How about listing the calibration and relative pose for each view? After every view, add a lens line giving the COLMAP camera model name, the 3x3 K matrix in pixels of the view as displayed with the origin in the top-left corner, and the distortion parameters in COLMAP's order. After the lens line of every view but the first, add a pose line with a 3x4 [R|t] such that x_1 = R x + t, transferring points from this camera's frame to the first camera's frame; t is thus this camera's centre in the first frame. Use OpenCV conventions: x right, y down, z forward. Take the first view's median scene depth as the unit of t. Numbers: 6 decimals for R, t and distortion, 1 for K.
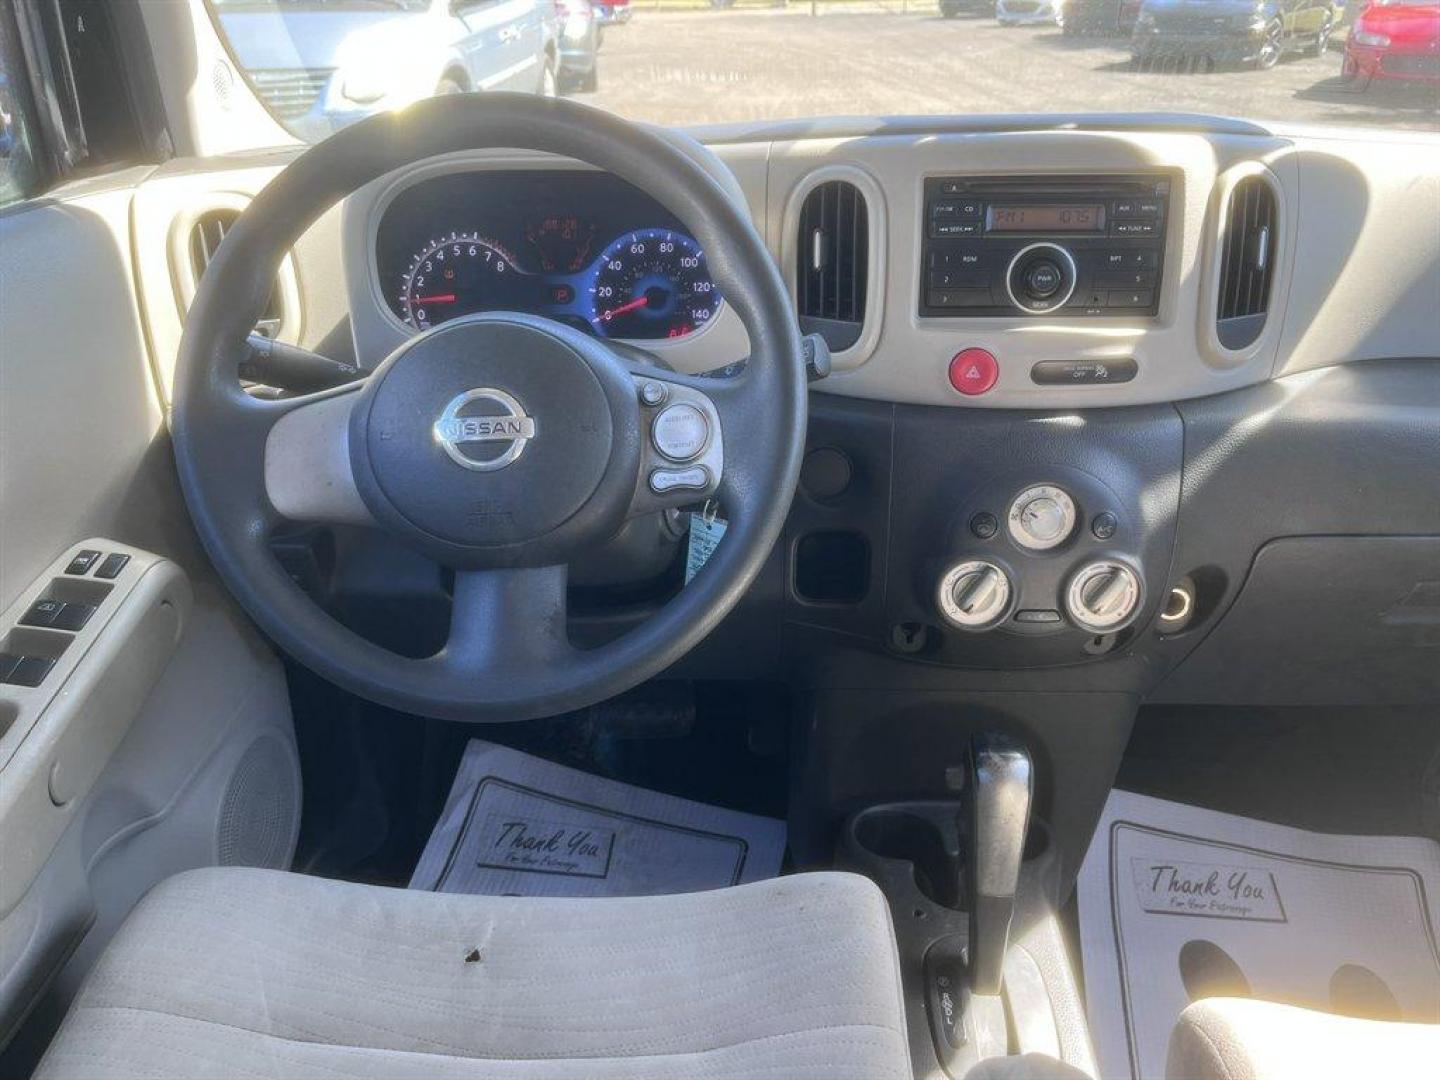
lens RADIAL K [[1090.0, 0, 734.6], [0, 1090.0, 535.3], [0, 0, 1]] dist [0.061171, -0.093502]
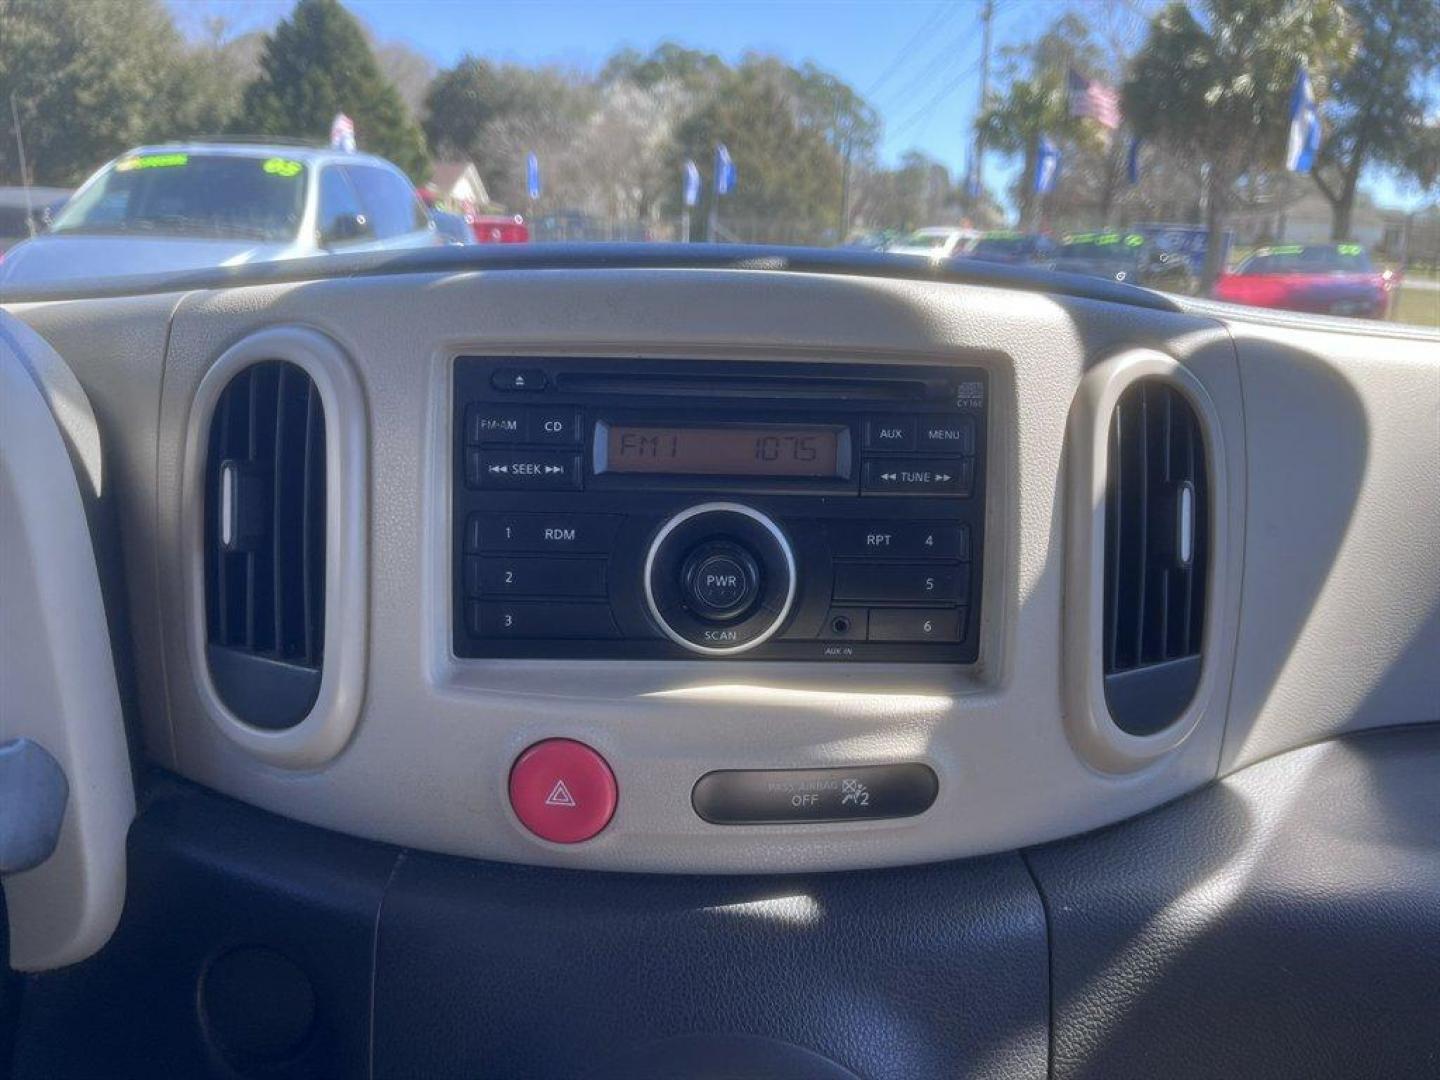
lens RADIAL K [[1097.2, 0, 722.6], [0, 1097.2, 561.5], [0, 0, 1]] dist [0.053421, -0.098581]
pose [[0.996898, 0.014785, 0.077306, 0.246440], [-0.000162, 0.982582, -0.185832, -0.158188], [-0.078707, 0.185243, 0.979536, 0.559374]]
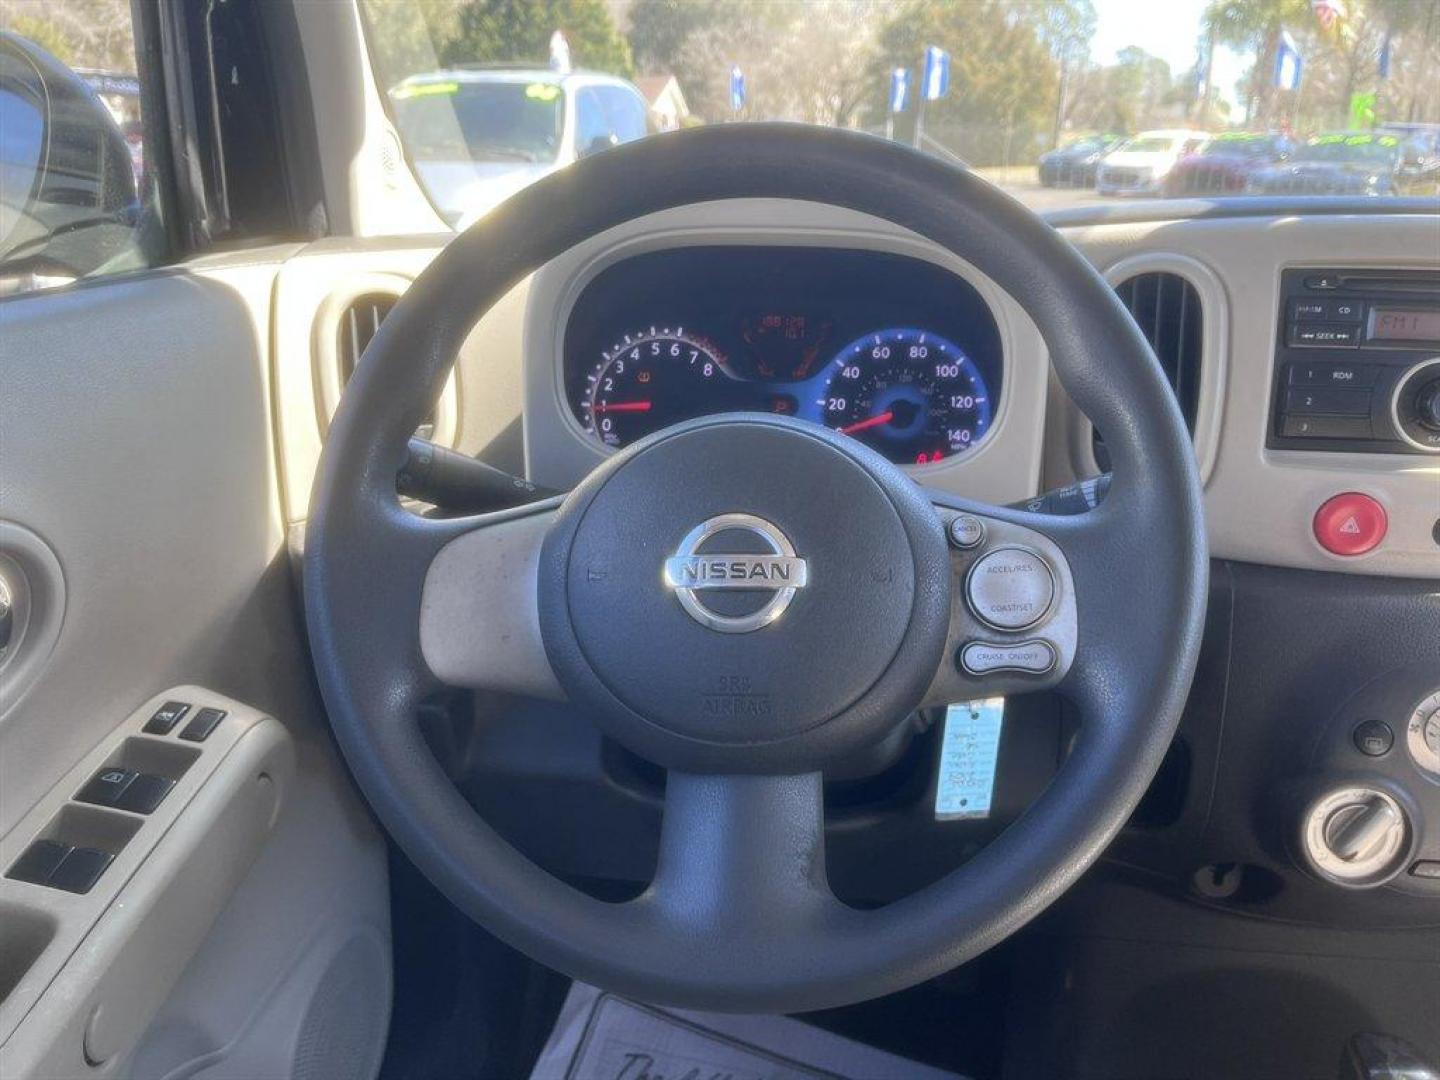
lens RADIAL K [[1099.8, 0, 723.6], [0, 1099.8, 539.7], [0, 0, 1]] dist [0.052344, -0.091925]
pose [[0.995328, 0.045279, -0.085271, -0.136089], [-0.055930, 0.990326, -0.126986, -0.021599], [0.078696, 0.131162, 0.988233, 0.235256]]
